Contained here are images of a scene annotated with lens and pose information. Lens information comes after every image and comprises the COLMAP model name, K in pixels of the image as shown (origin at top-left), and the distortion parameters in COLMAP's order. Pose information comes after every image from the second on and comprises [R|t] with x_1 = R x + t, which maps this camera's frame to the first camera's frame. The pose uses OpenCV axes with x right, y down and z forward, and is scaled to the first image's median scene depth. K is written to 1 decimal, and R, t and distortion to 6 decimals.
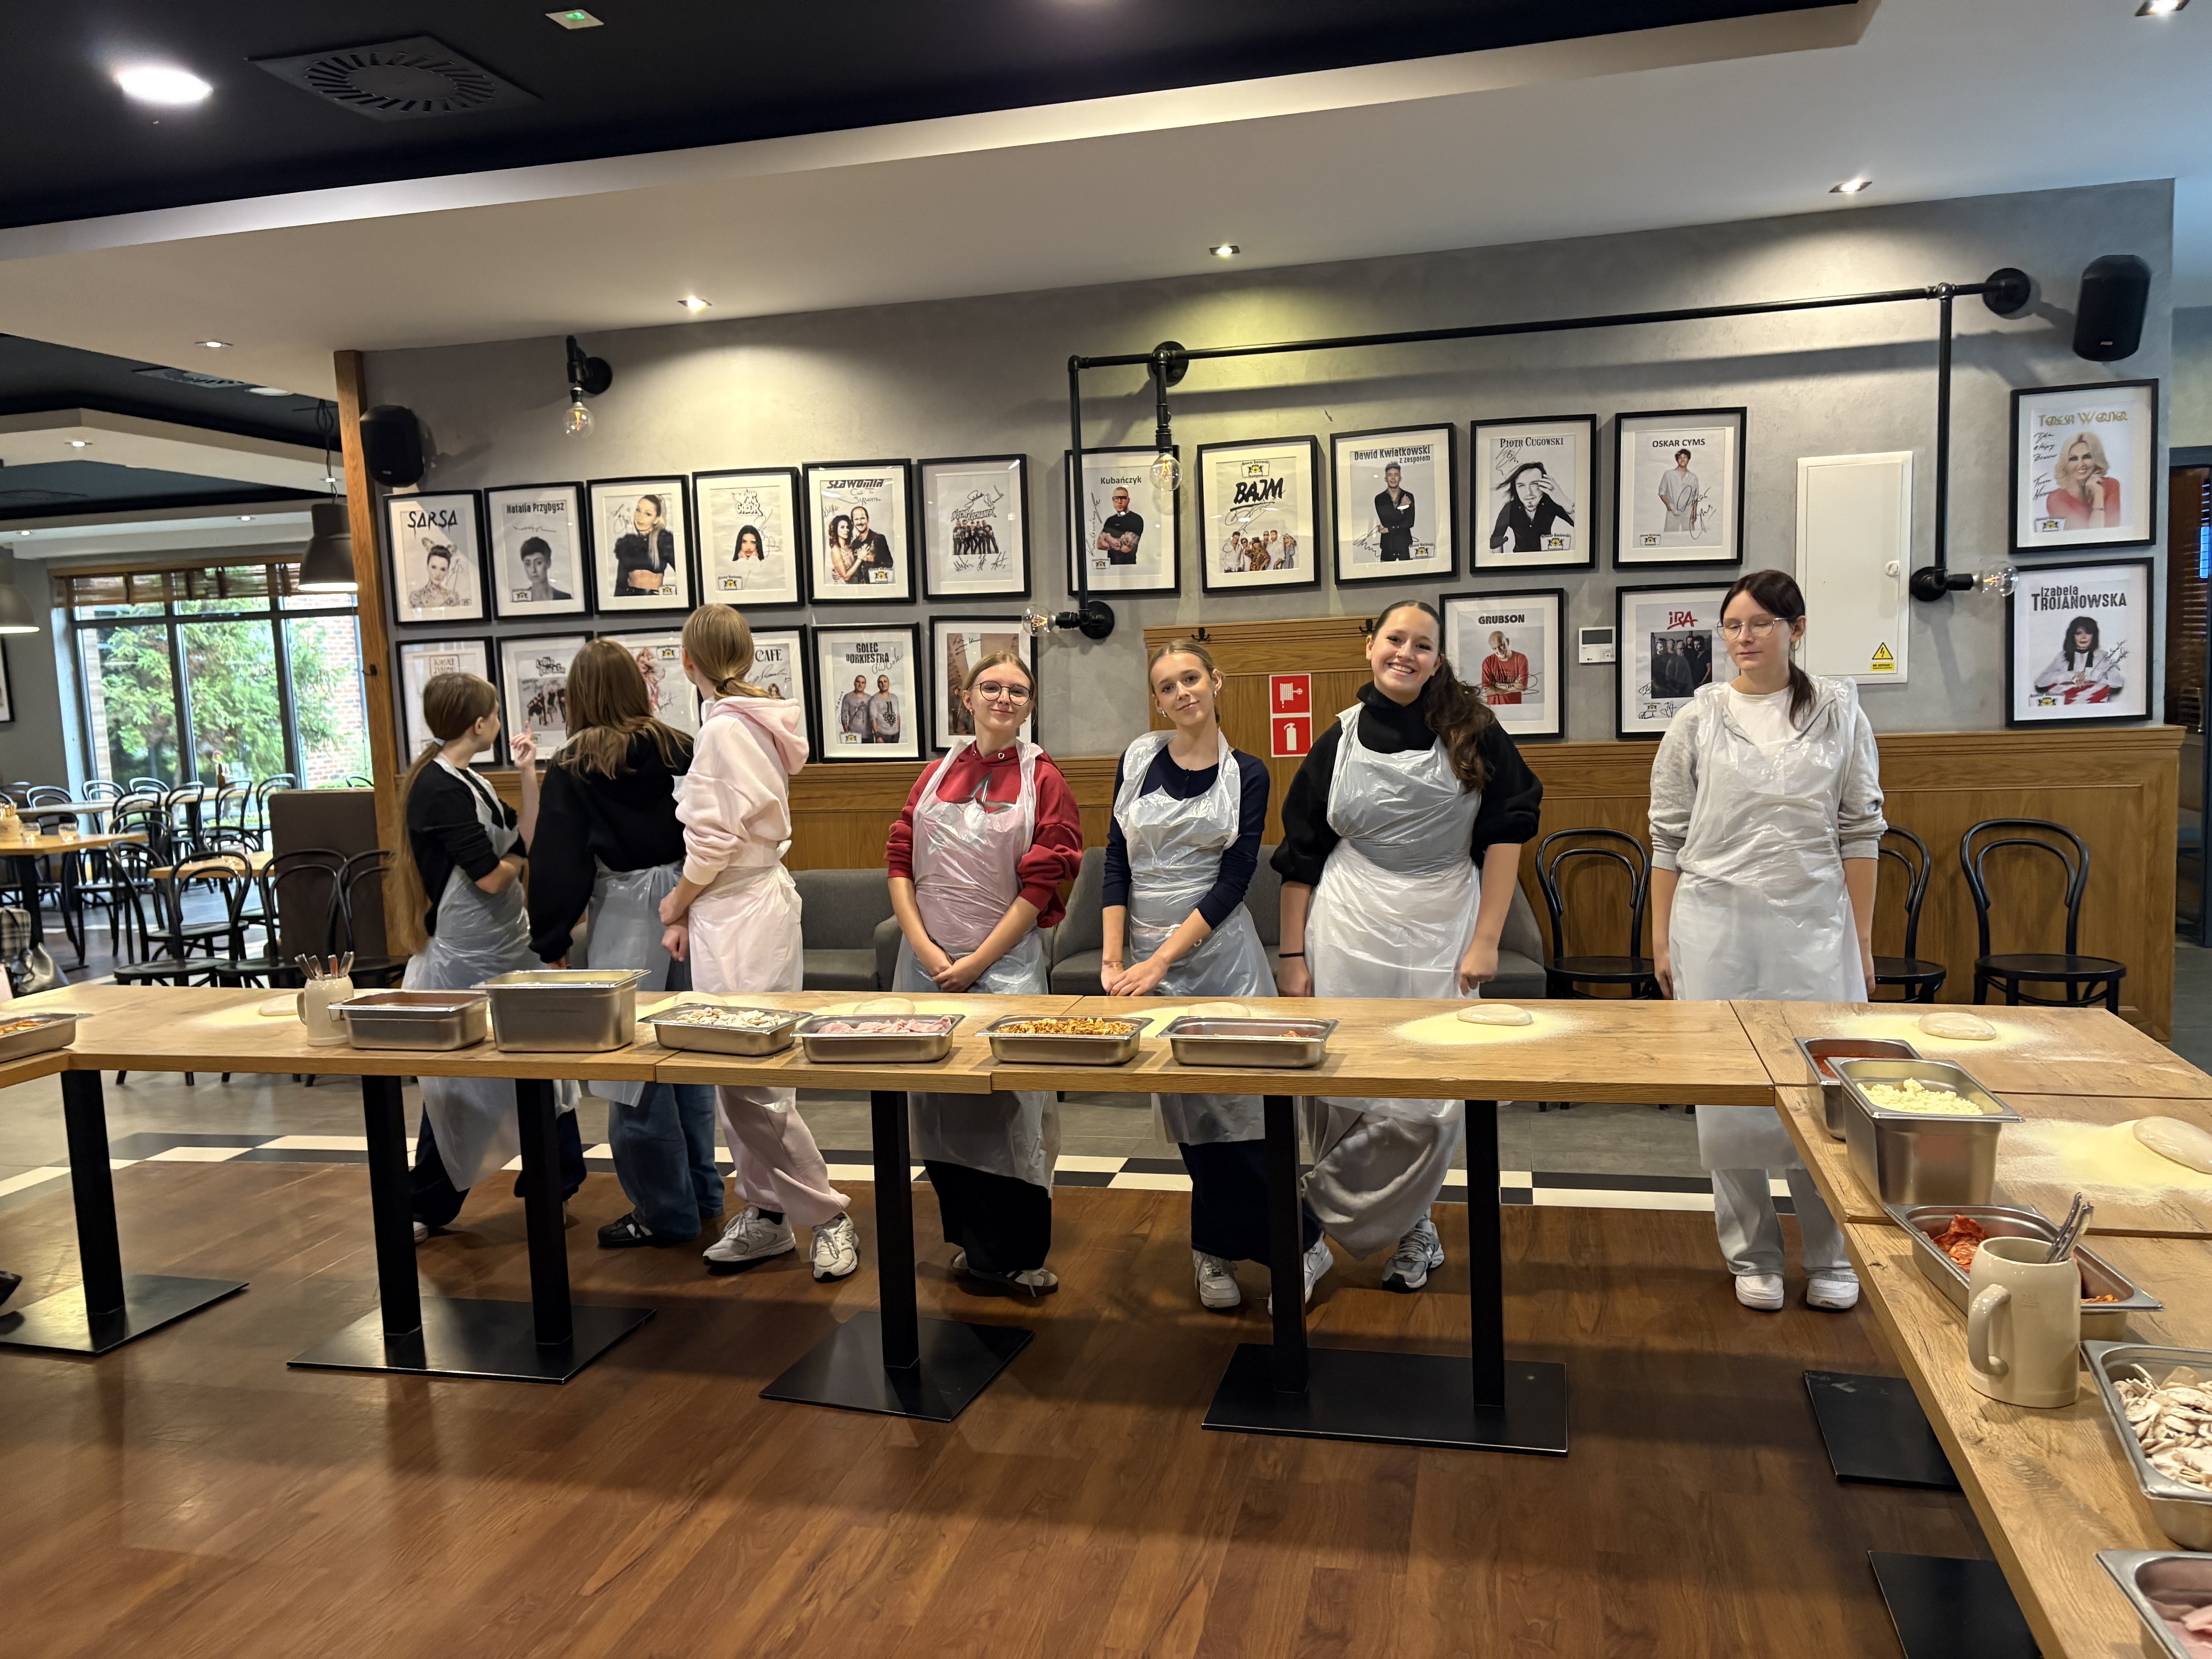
lens RADIAL K [[1682.9, 0, 1109.7], [0, 1682.9, 835.8], [0, 0, 1]] dist [0.051612, -0.050442]
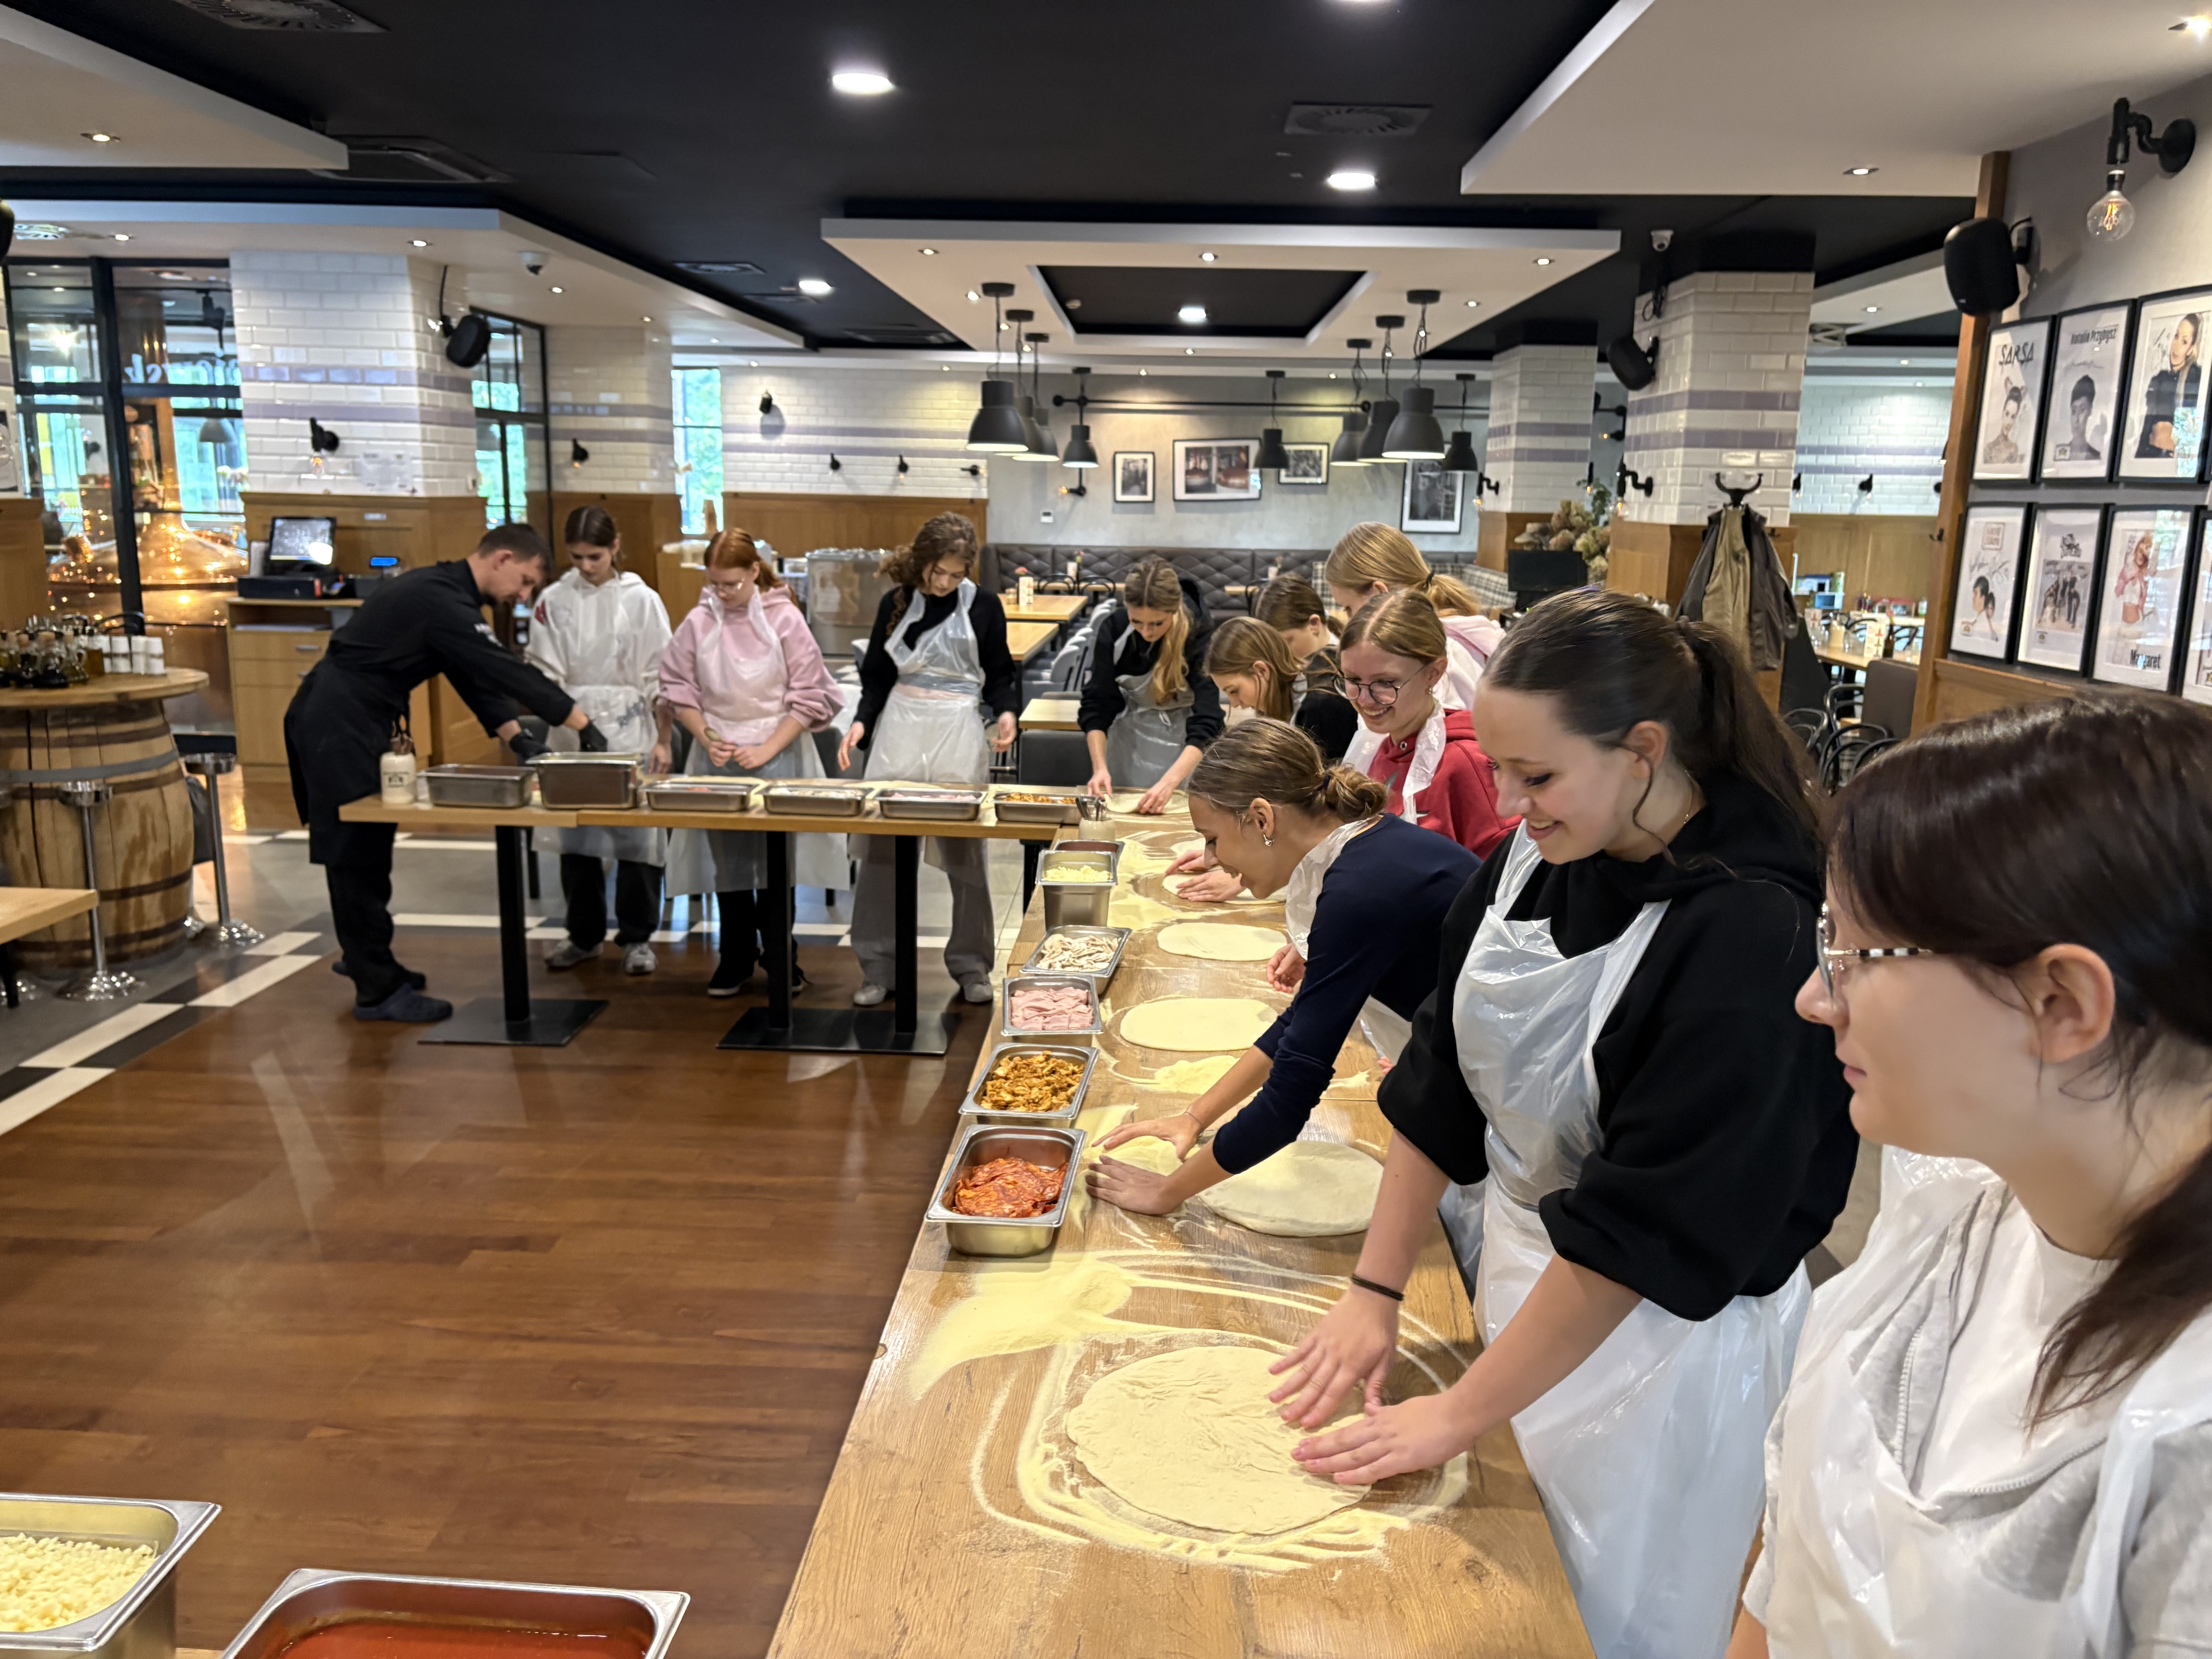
lens RADIAL K [[1682.9, 0, 1104.4], [0, 1682.9, 835.2], [0, 0, 1]] dist [0.051612, -0.050442]
pose [[0.207953, 0.245153, -0.946919, 0.441069], [-0.127687, 0.966602, 0.222207, -0.113653], [0.969769, 0.074701, 0.232310, 0.512805]]
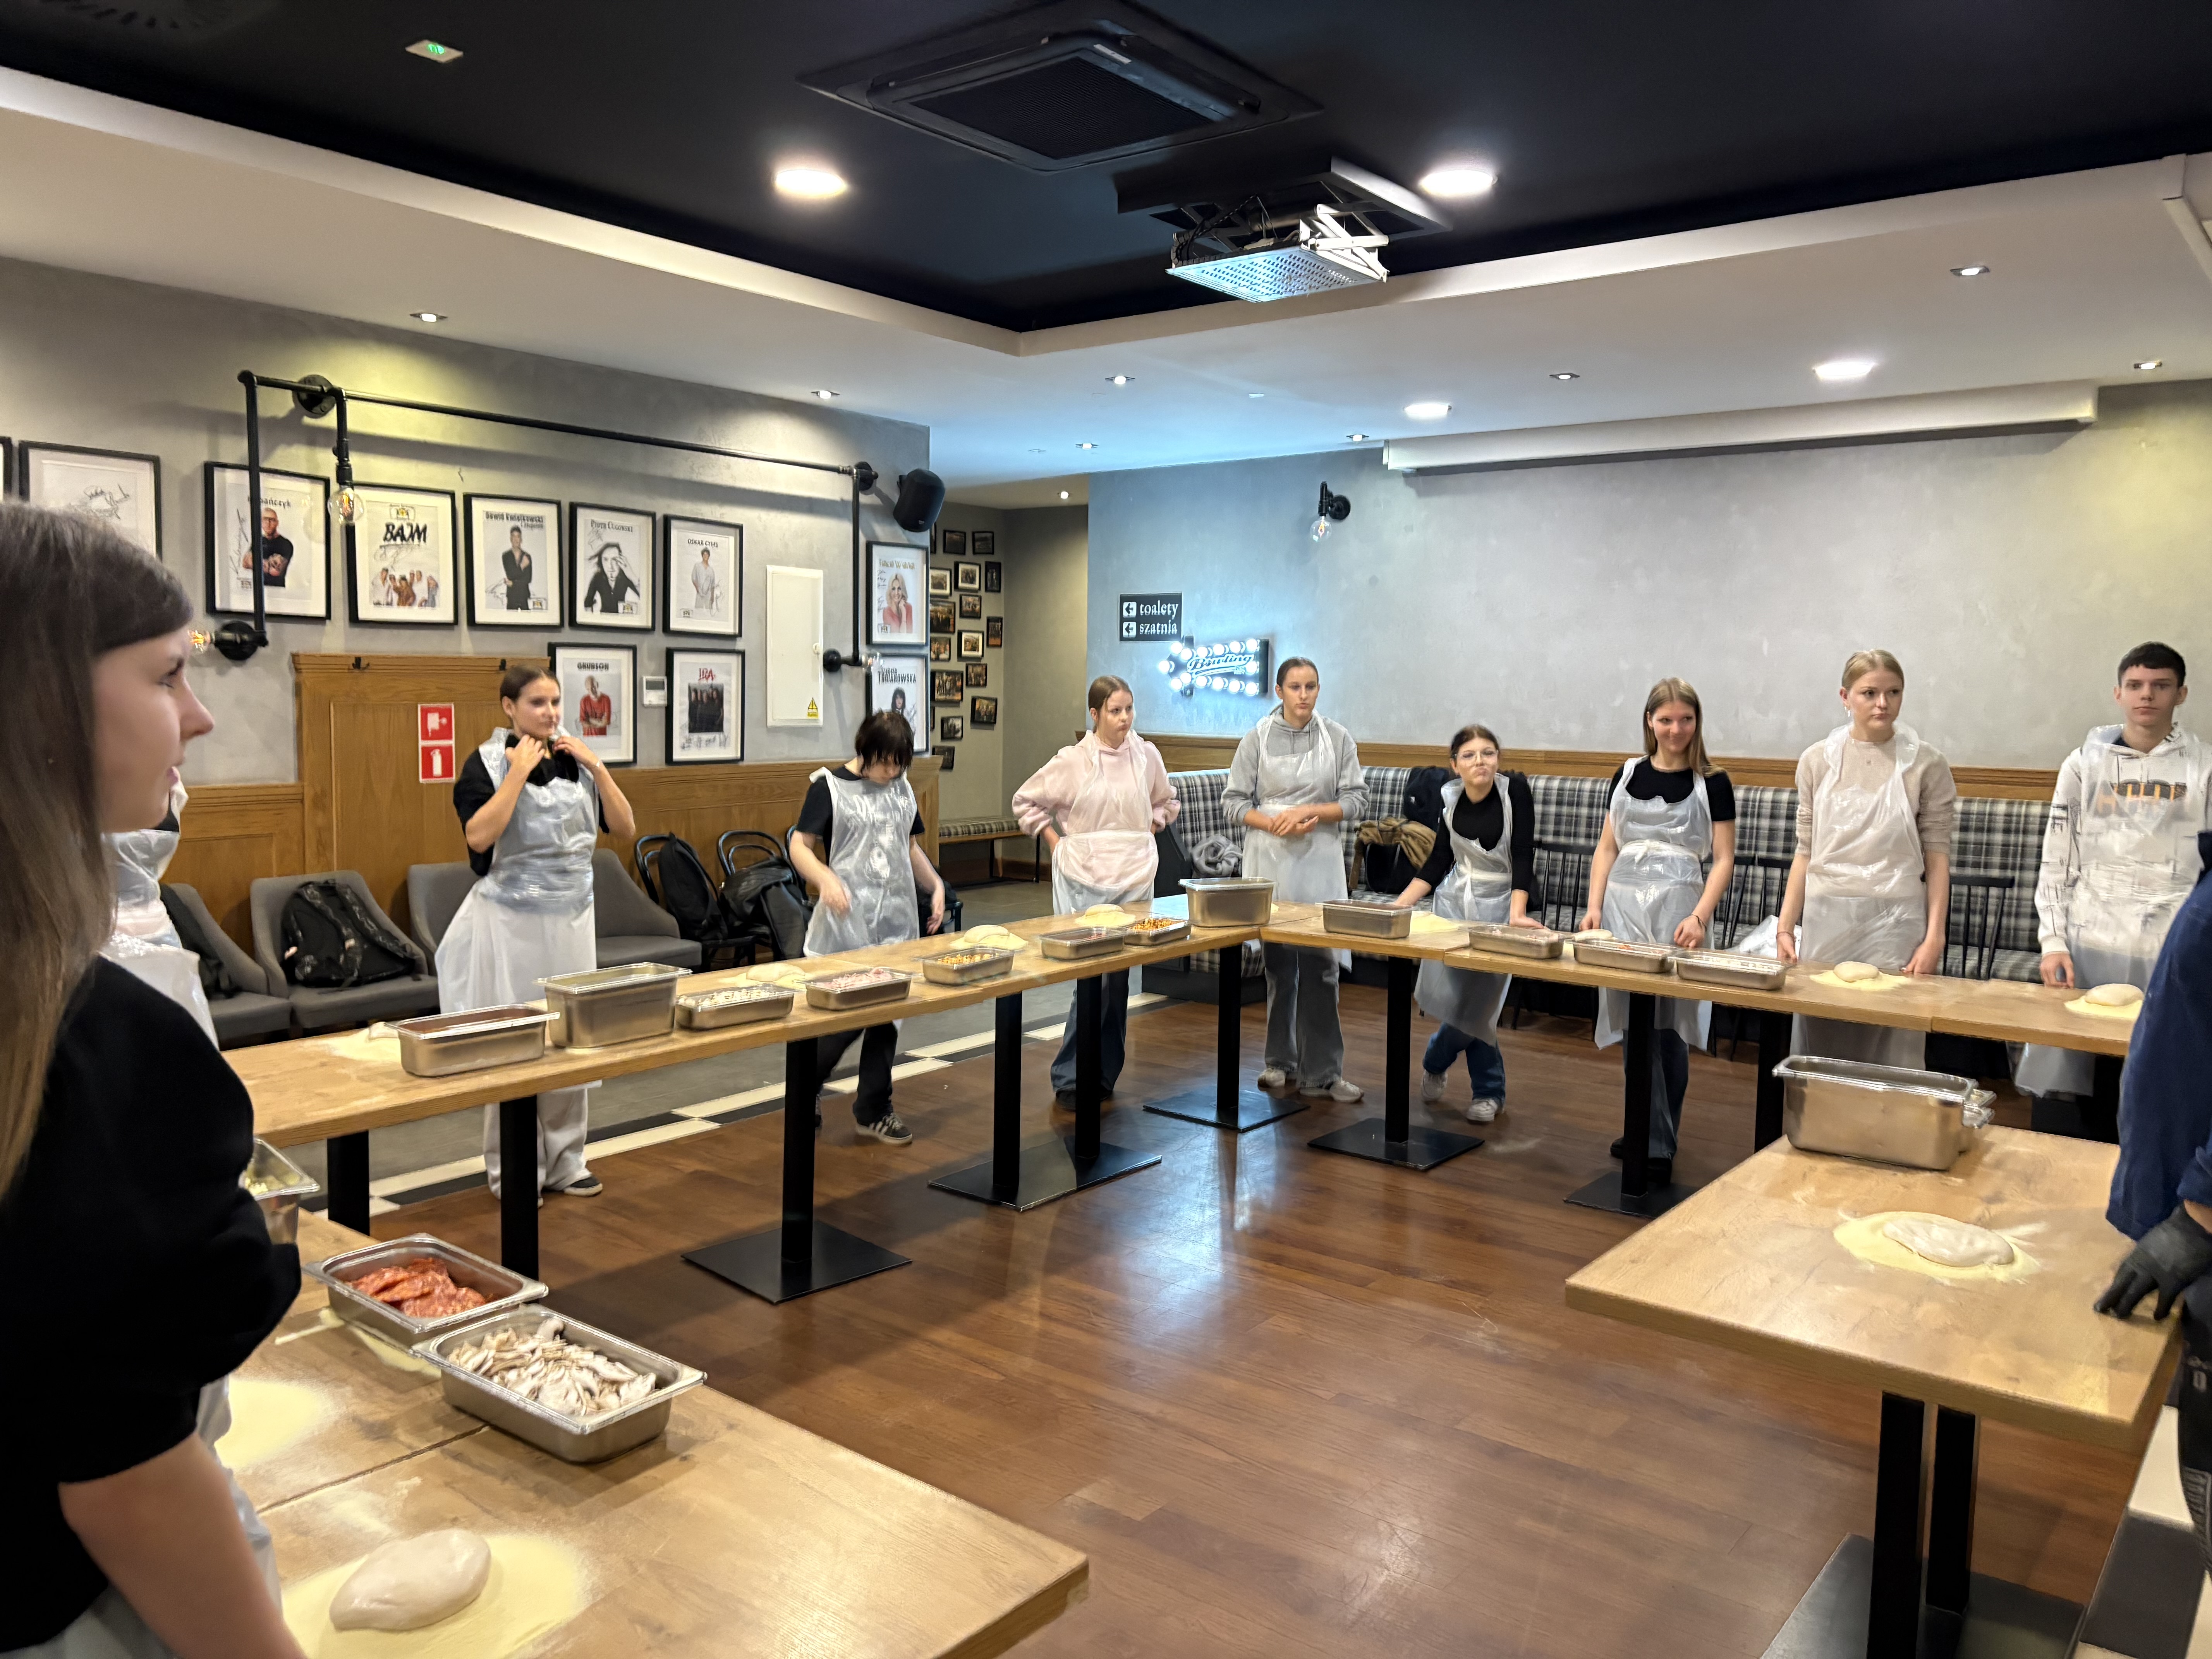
lens RADIAL K [[1682.9, 0, 1109.7], [0, 1682.9, 811.7], [0, 0, 1]] dist [0.051612, -0.050442]
pose [[0.405997, -0.026317, 0.913496, -0.803179], [0.060776, 0.998150, 0.001744, -0.003343], [-0.911851, 0.054811, 0.406845, 0.184734]]
